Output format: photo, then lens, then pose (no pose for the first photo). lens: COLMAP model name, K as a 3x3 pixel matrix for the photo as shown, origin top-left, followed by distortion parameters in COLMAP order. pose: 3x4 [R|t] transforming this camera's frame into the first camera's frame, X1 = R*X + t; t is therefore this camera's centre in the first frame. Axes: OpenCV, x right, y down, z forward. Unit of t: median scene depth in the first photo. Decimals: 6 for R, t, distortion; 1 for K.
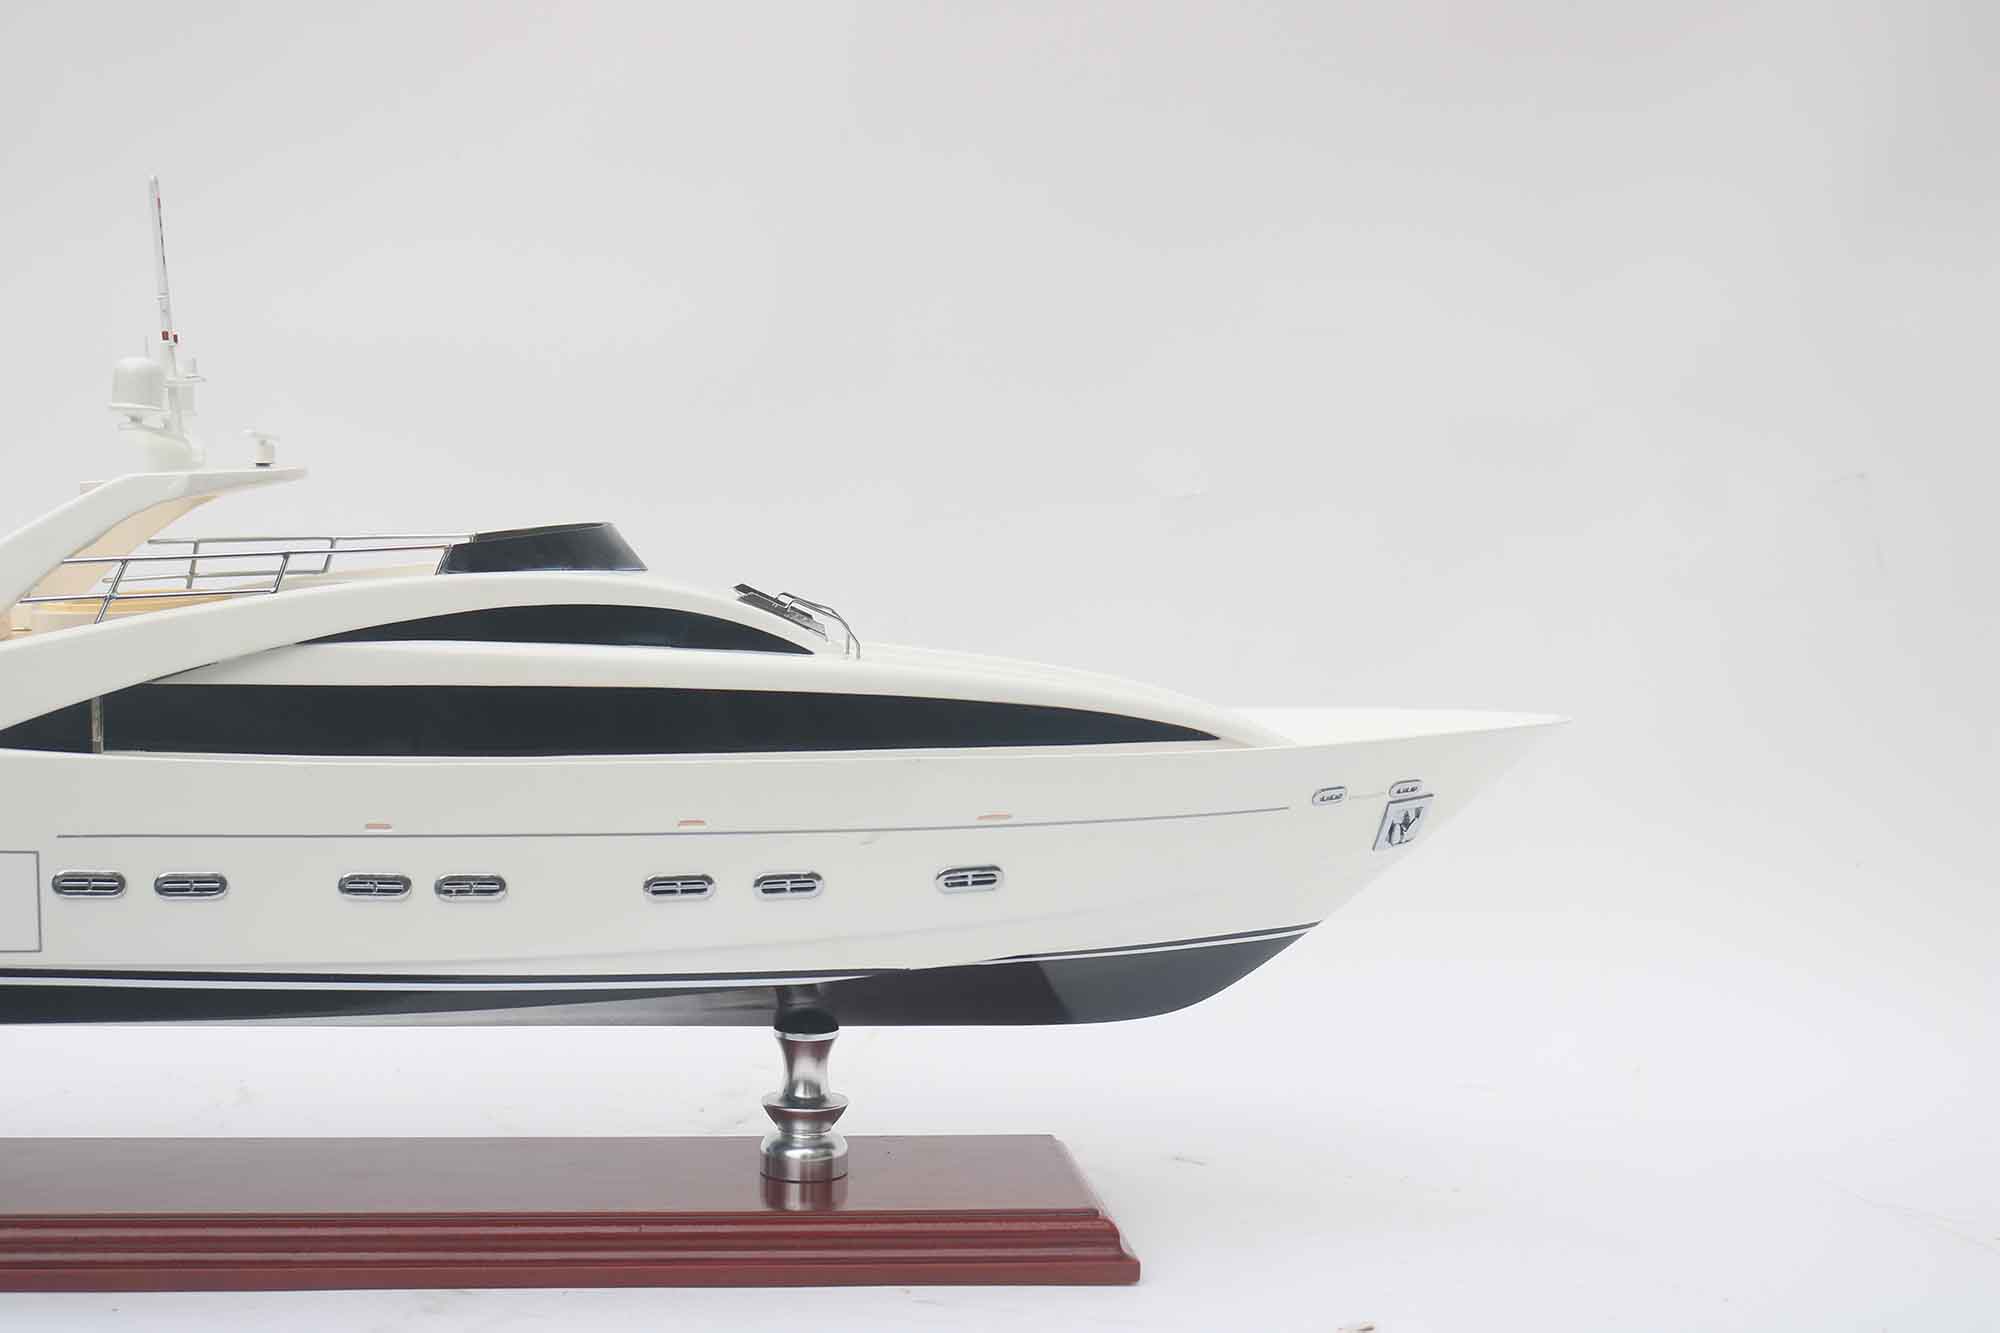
lens RADIAL K [[2668.8, 0, 1006.3], [0, 2668.8, 723.6], [0, 0, 1]] dist [-0.041513, 0.000000]
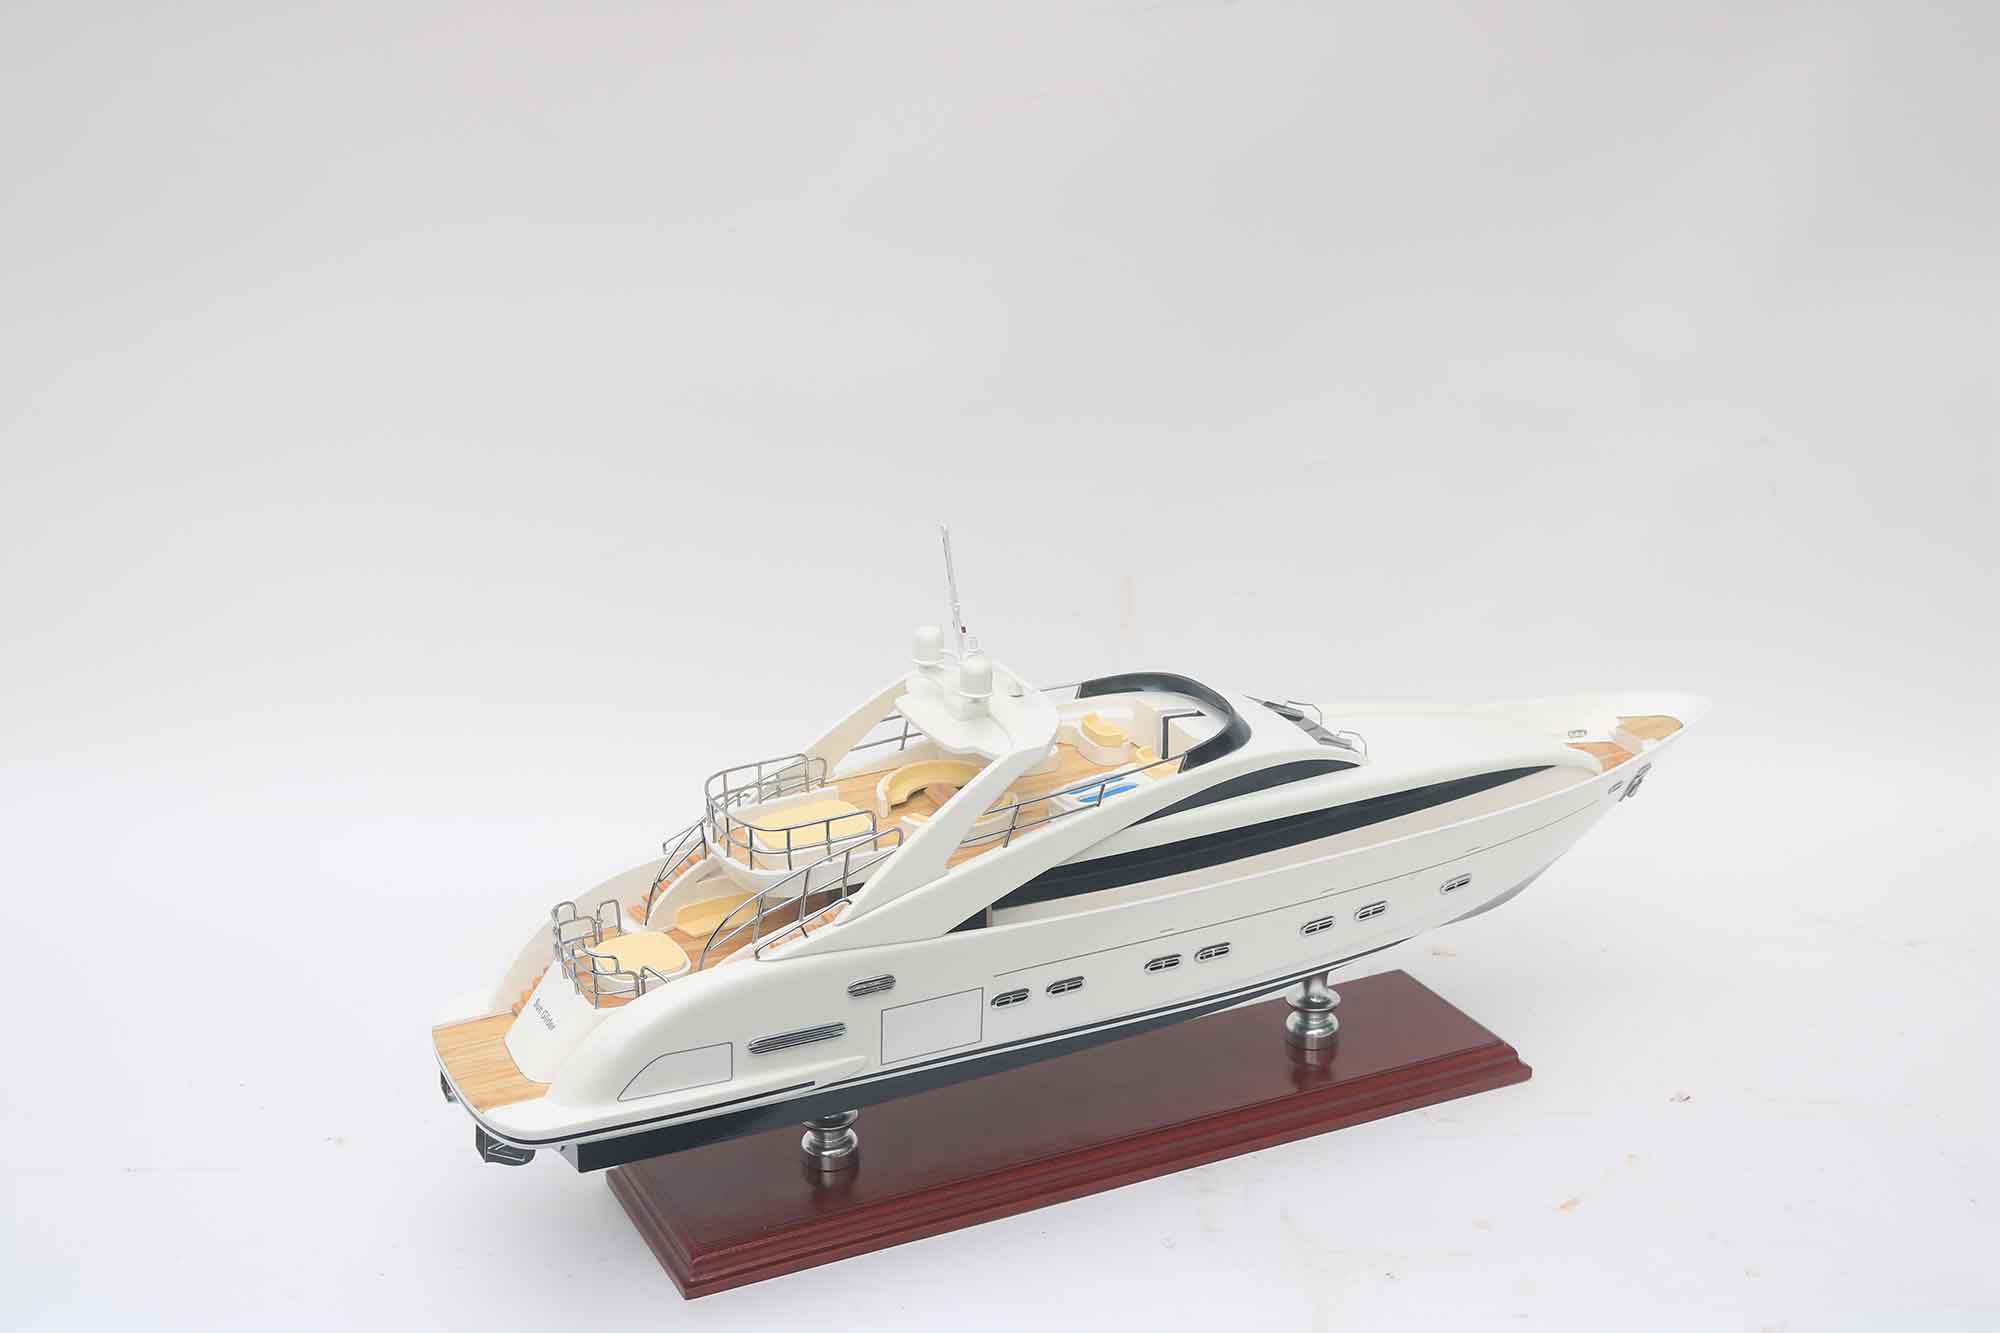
lens RADIAL K [[2668.8, 0, 990.3], [0, 2668.8, 655.8], [0, 0, 1]] dist [-0.041513, 0.000000]
pose [[0.944972, -0.136960, 0.297102, -0.772372], [0.055523, 0.962117, 0.266924, -0.547740], [-0.322404, -0.235740, 0.916778, -0.418673]]
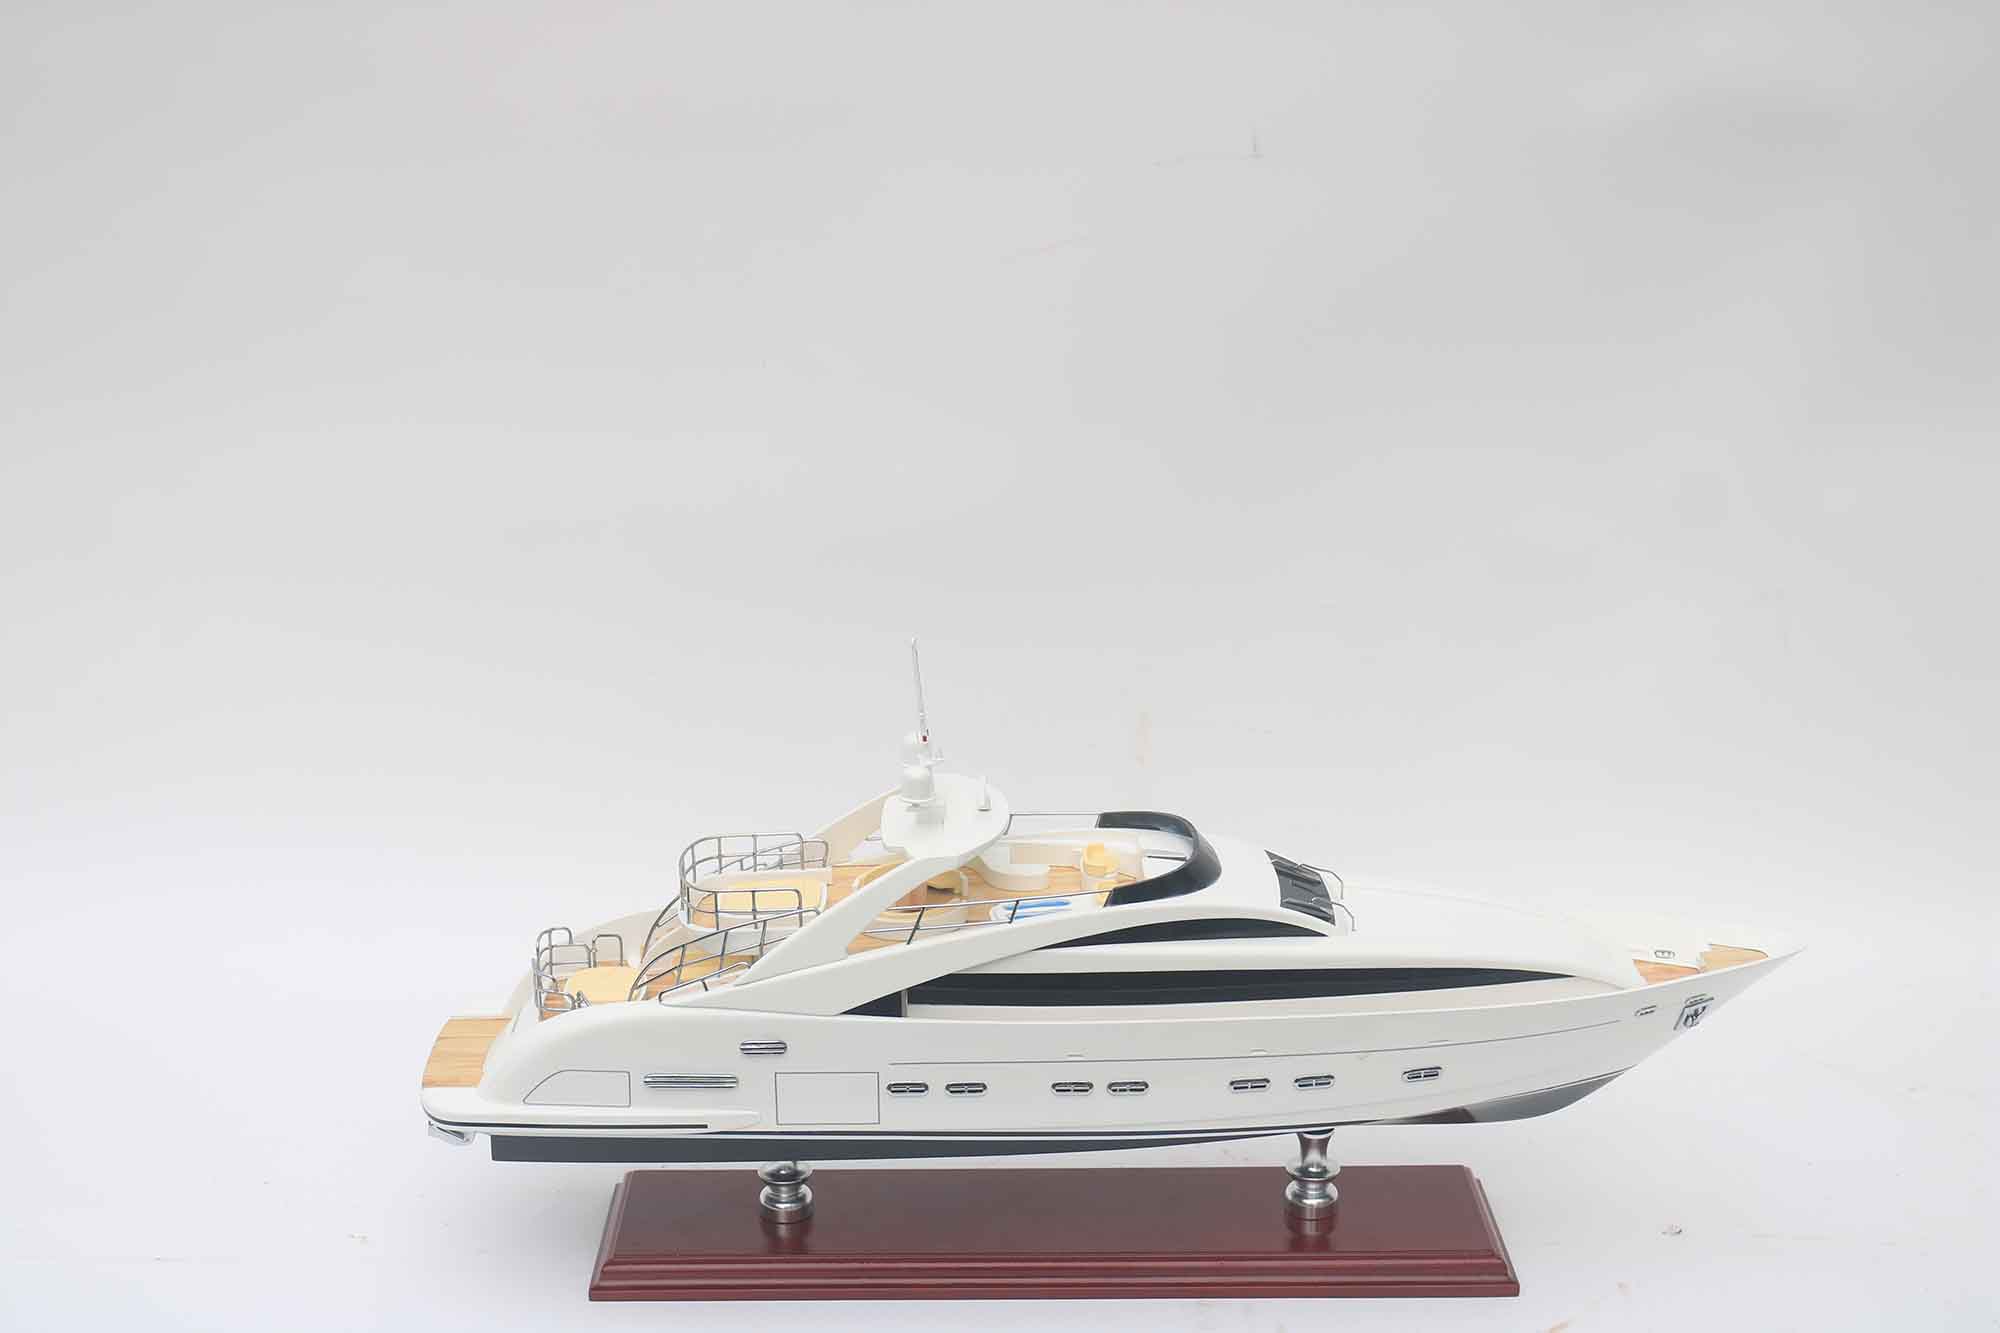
lens RADIAL K [[2898.0, 0, 988.2], [0, 2898.0, 666.0], [0, 0, 1]] dist [-0.040779, 0.000000]
pose [[0.993323, 0.008579, -0.115045, -0.076871], [0.015996, 0.977356, 0.210997, -0.570955], [0.114250, -0.211429, 0.970693, -0.716414]]
